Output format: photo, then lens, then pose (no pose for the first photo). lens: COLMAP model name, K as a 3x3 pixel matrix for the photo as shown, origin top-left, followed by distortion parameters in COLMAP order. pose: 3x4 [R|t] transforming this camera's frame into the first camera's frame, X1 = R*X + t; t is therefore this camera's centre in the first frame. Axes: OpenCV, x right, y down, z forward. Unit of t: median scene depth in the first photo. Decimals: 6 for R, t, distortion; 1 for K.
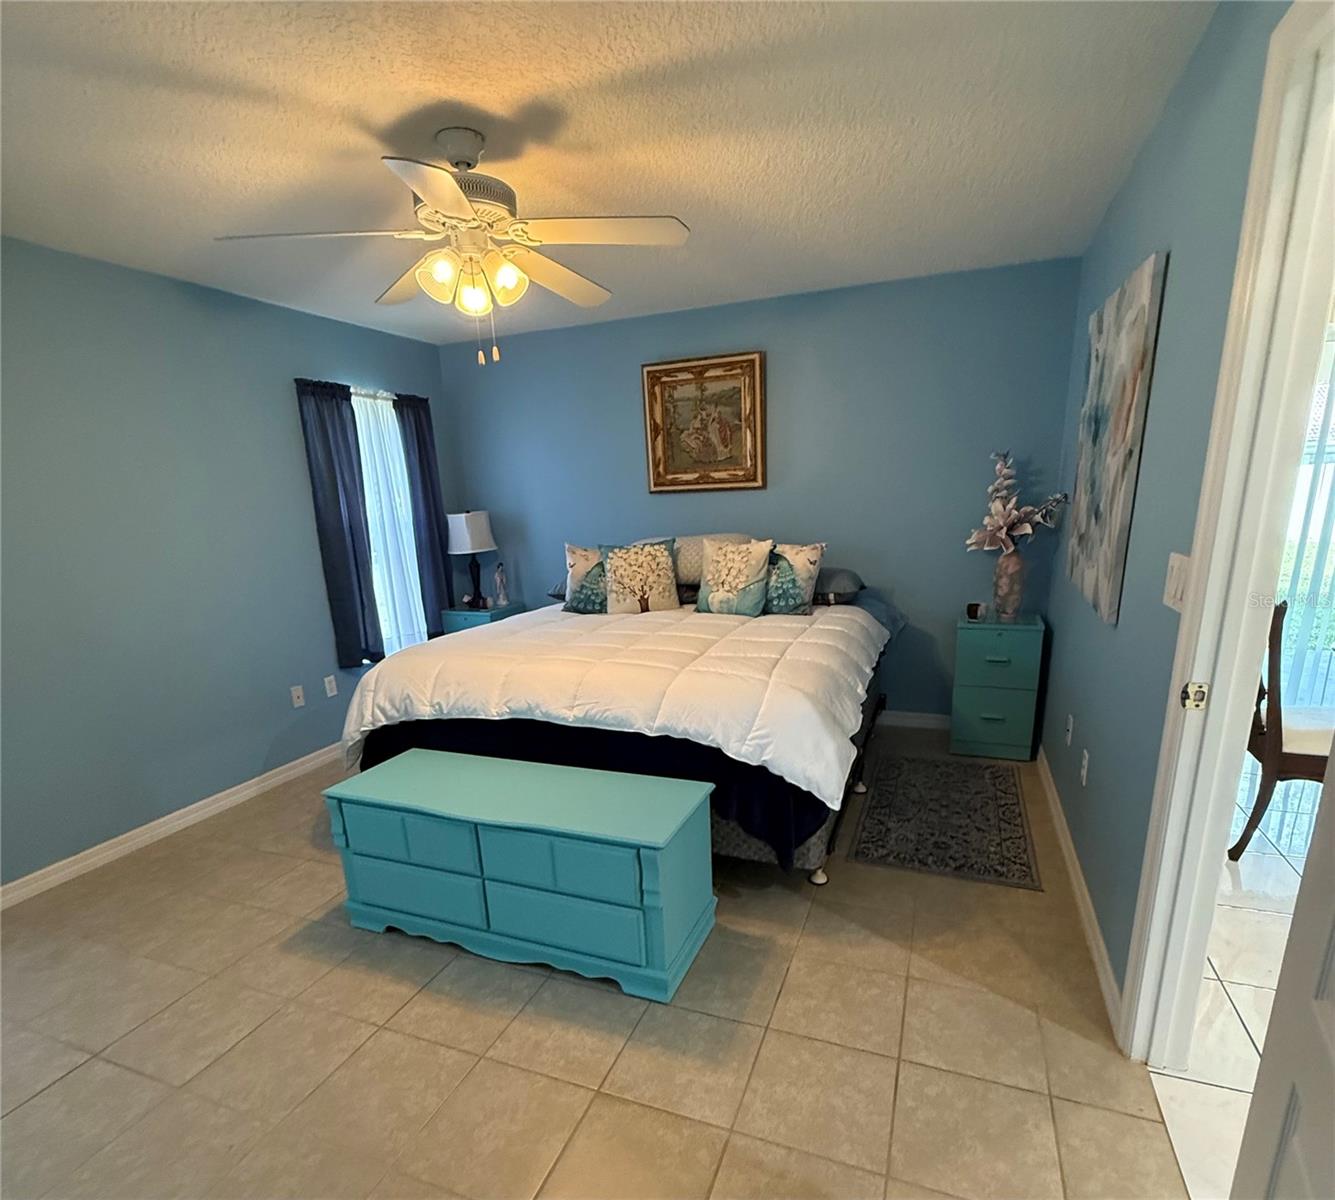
lens RADIAL K [[708.0, 0, 670.5], [0, 708.0, 694.3], [0, 0, 1]] dist [-0.003347, -0.000546]
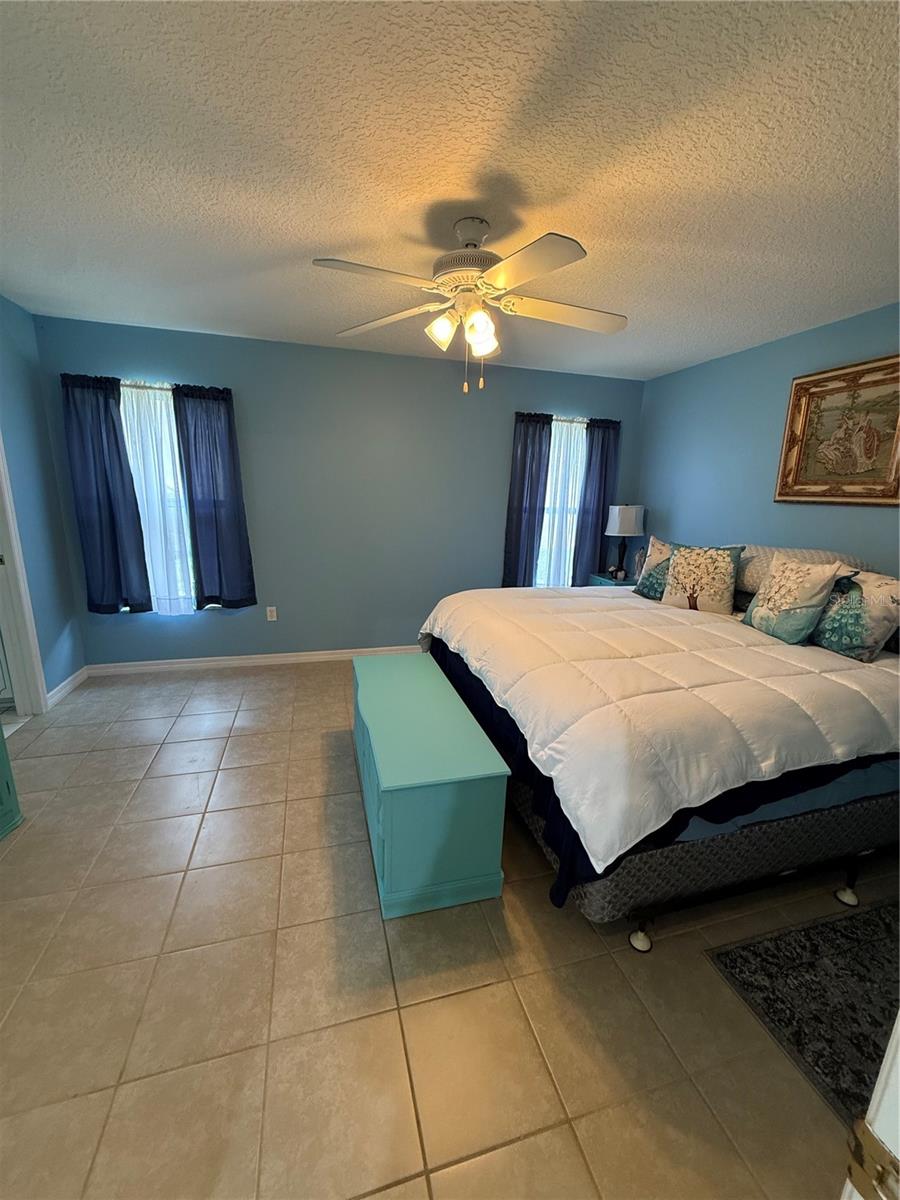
lens RADIAL K [[477.4, 0, 448.7], [0, 477.4, 602.0], [0, 0, 1]] dist [-0.001717, 0.000134]
pose [[0.605057, 0.239616, -0.759270, 0.287607], [-0.273007, 0.958262, 0.084858, -0.088255], [0.747913, 0.155942, 0.645220, 0.262178]]
